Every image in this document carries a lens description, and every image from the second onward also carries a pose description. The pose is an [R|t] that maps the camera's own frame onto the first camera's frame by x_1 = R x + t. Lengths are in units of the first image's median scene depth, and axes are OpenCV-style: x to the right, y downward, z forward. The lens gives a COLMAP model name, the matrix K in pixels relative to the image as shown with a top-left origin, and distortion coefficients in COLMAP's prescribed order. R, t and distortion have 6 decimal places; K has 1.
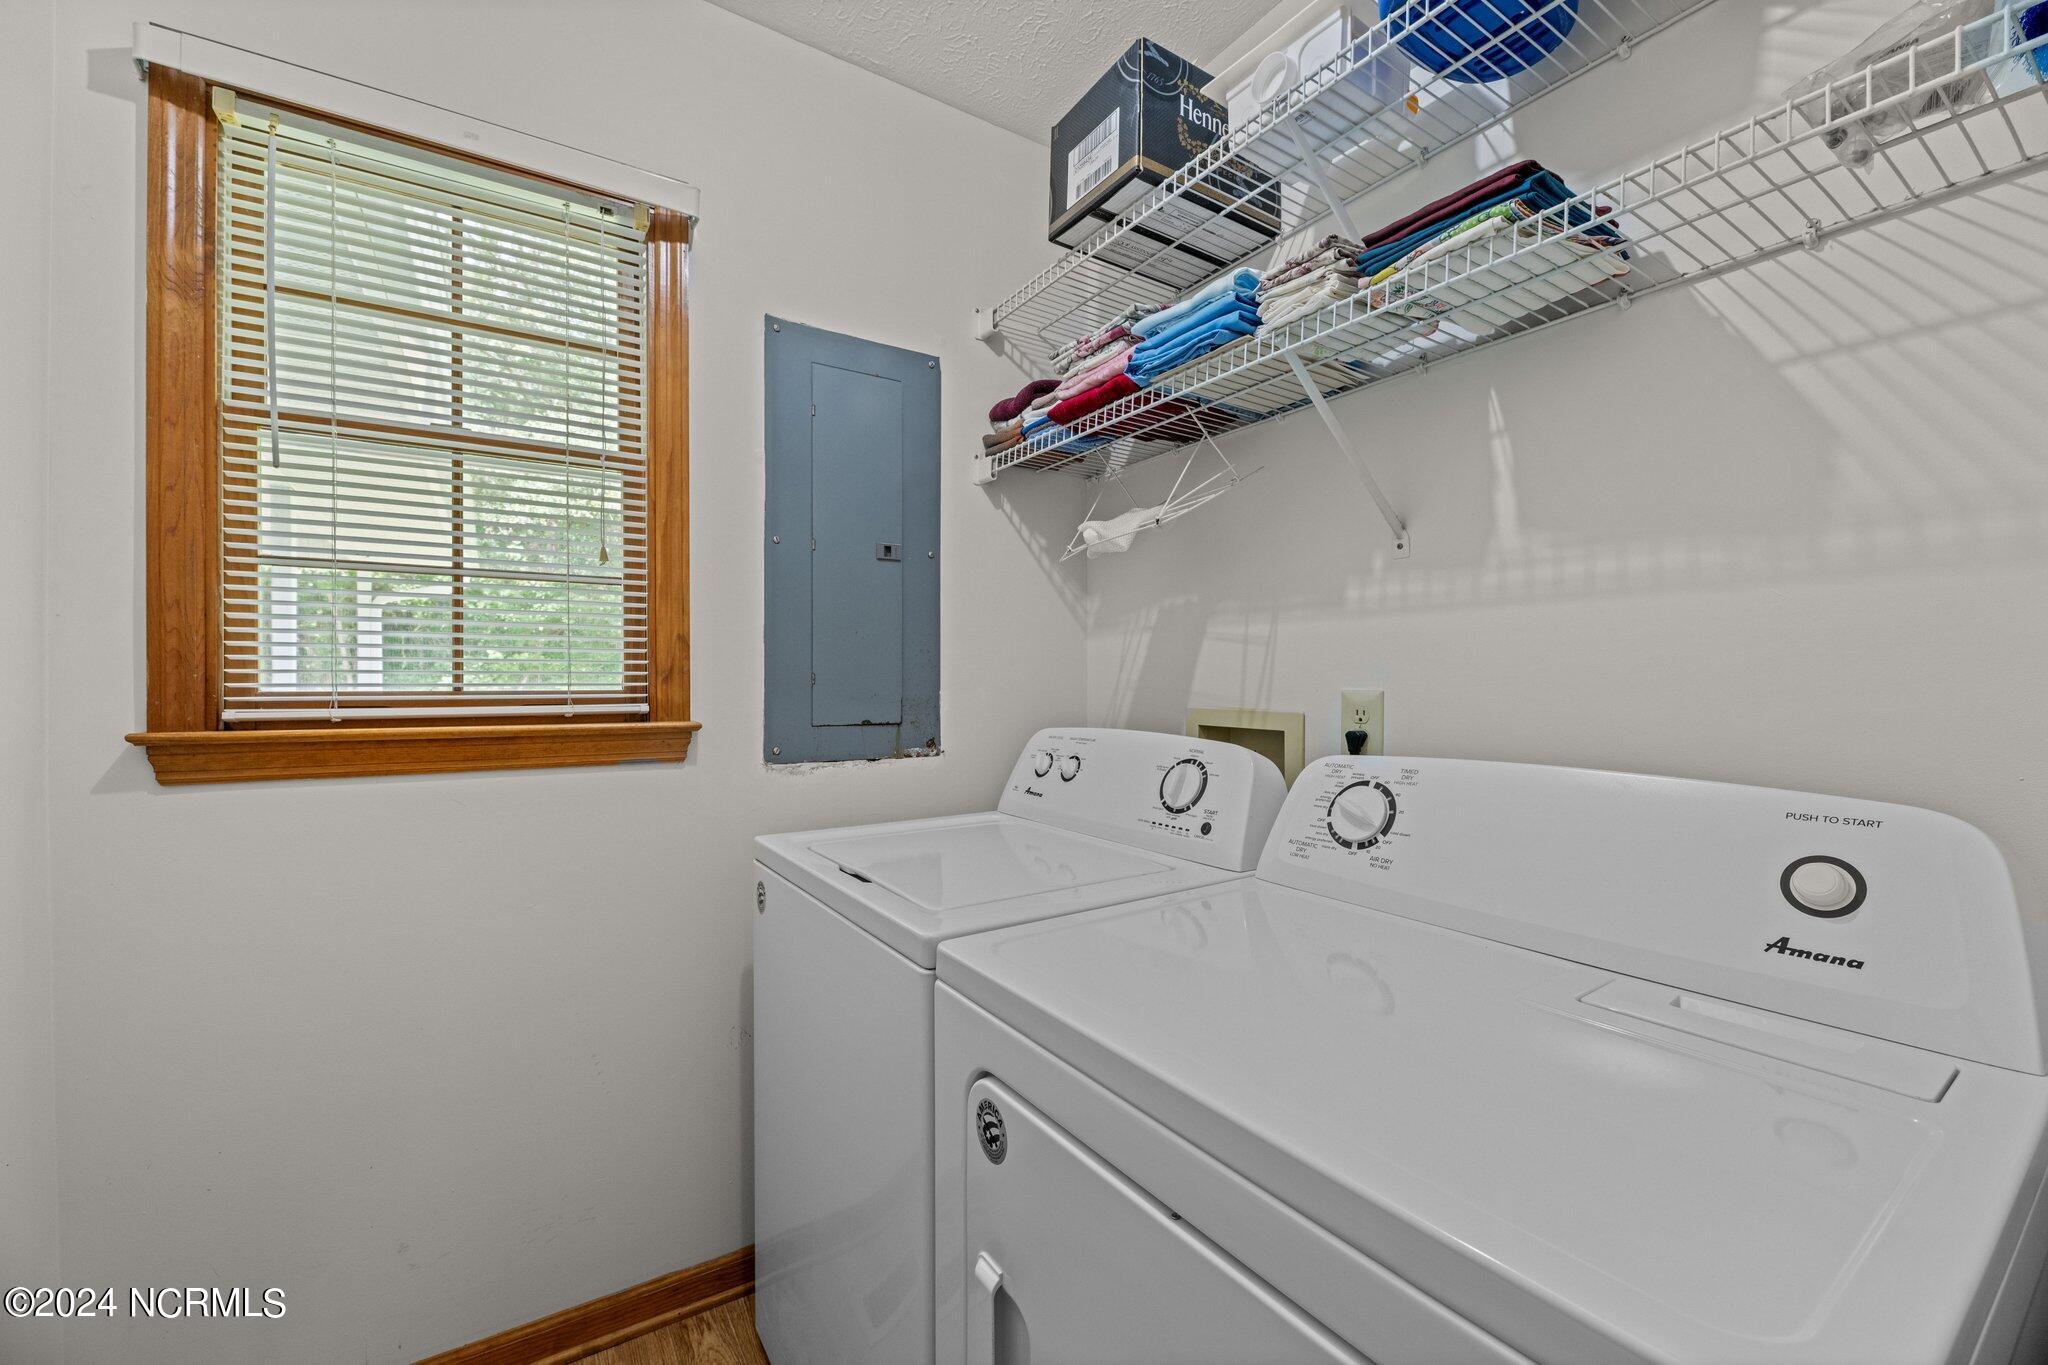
lens RADIAL K [[833.9, 0, 1020.0], [0, 833.9, 683.0], [0, 0, 1]] dist [-0.003726, -0.000712]
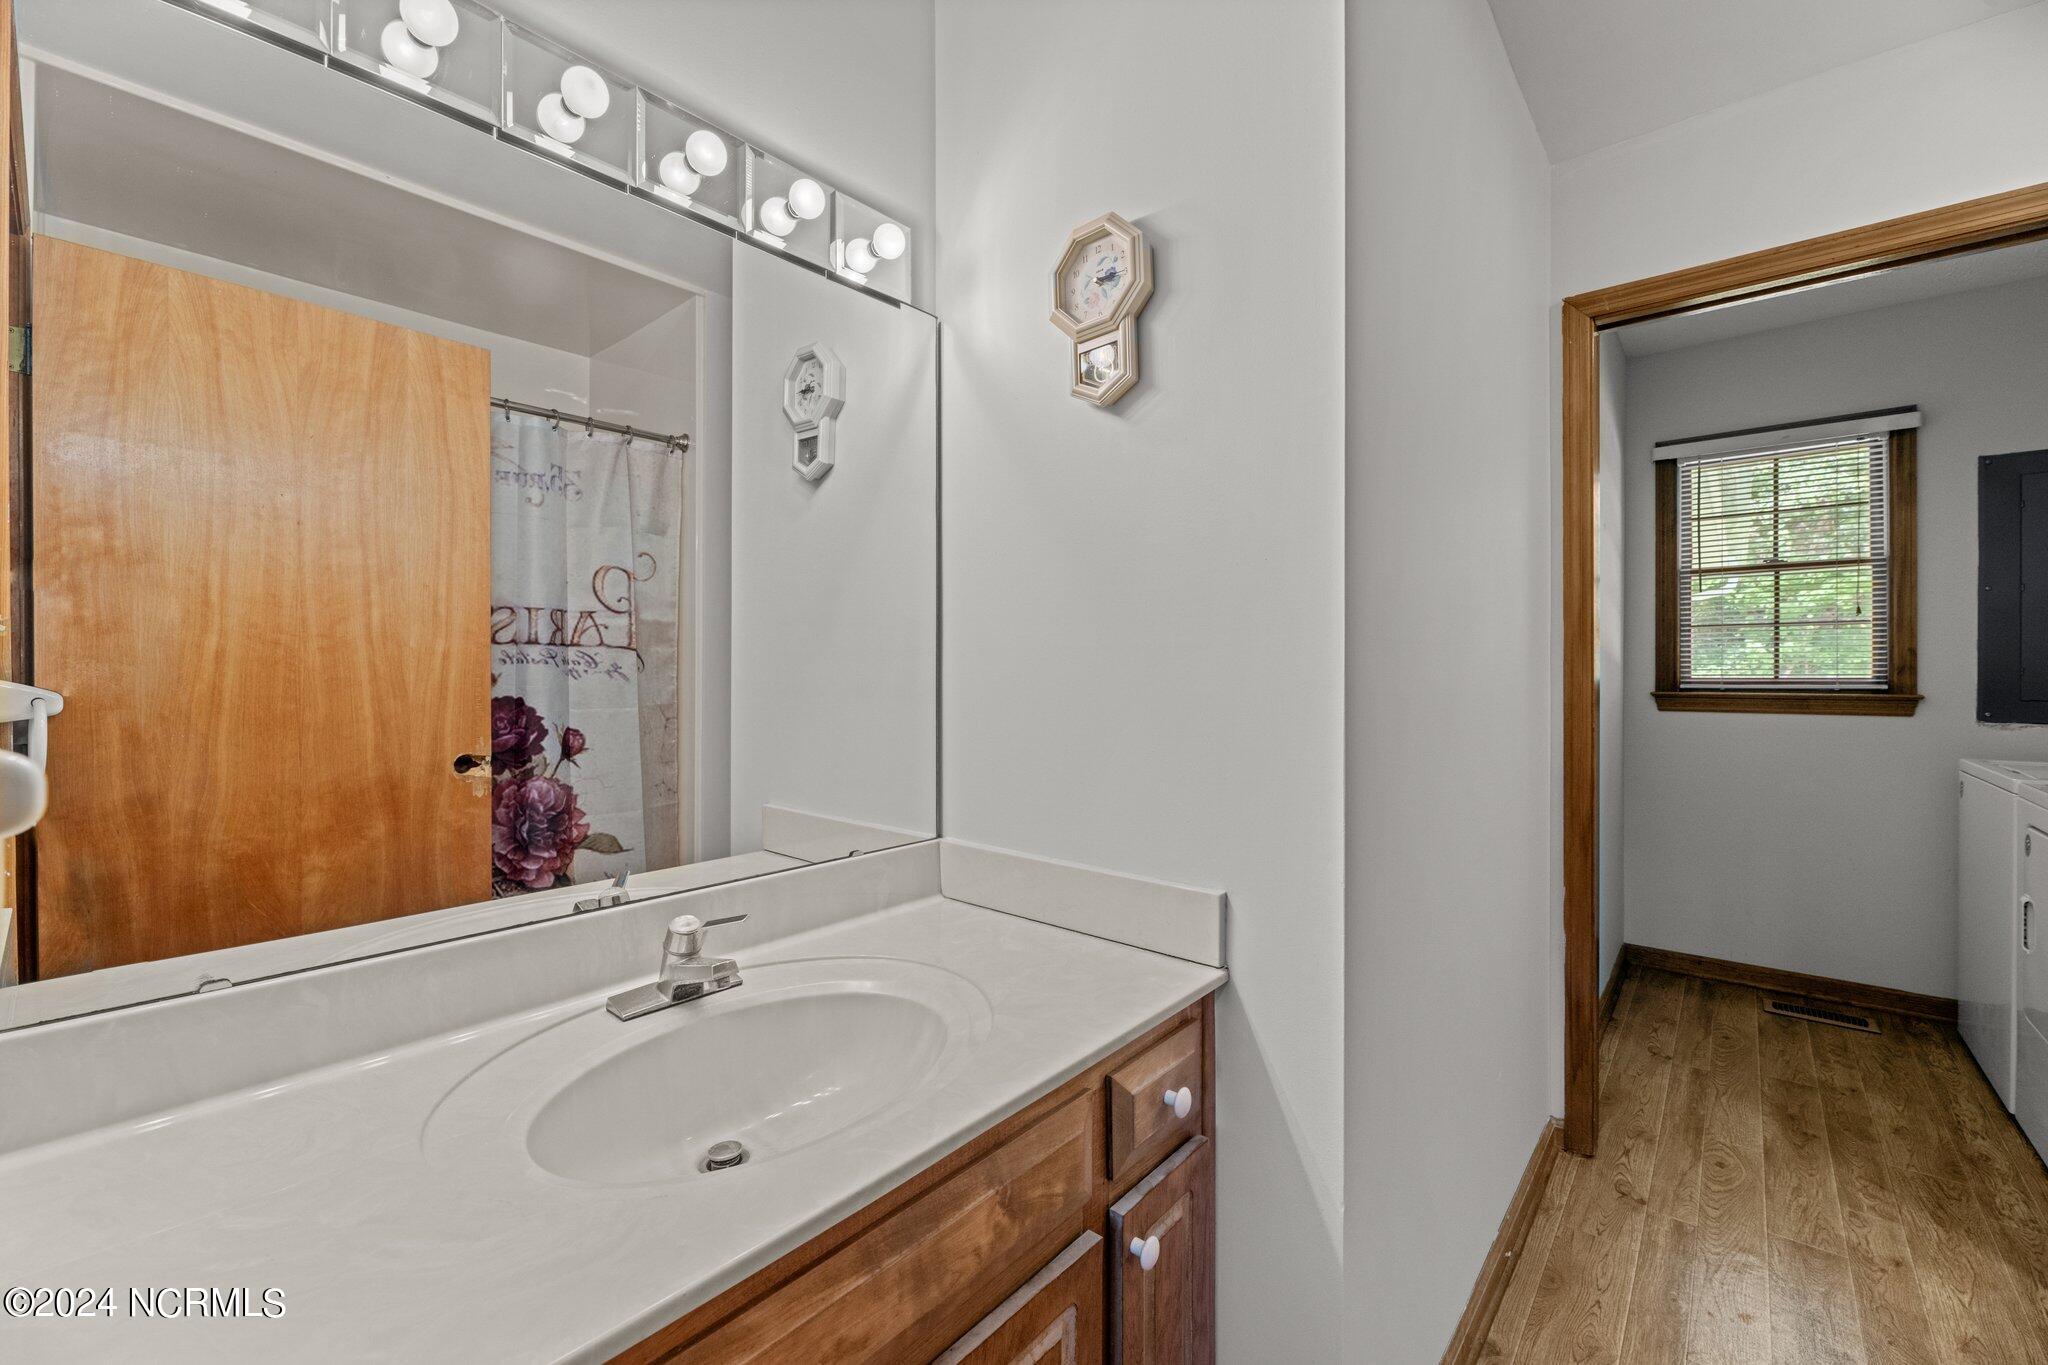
lens RADIAL K [[833.9, 0, 1019.2], [0, 833.9, 681.0], [0, 0, 1]] dist [-0.003726, -0.000712]
pose [[0.256025, 0.005209, -0.966656, 0.885509], [-0.000585, 0.999986, 0.005233, 0.007033], [0.966670, -0.000774, 0.256024, -1.417597]]
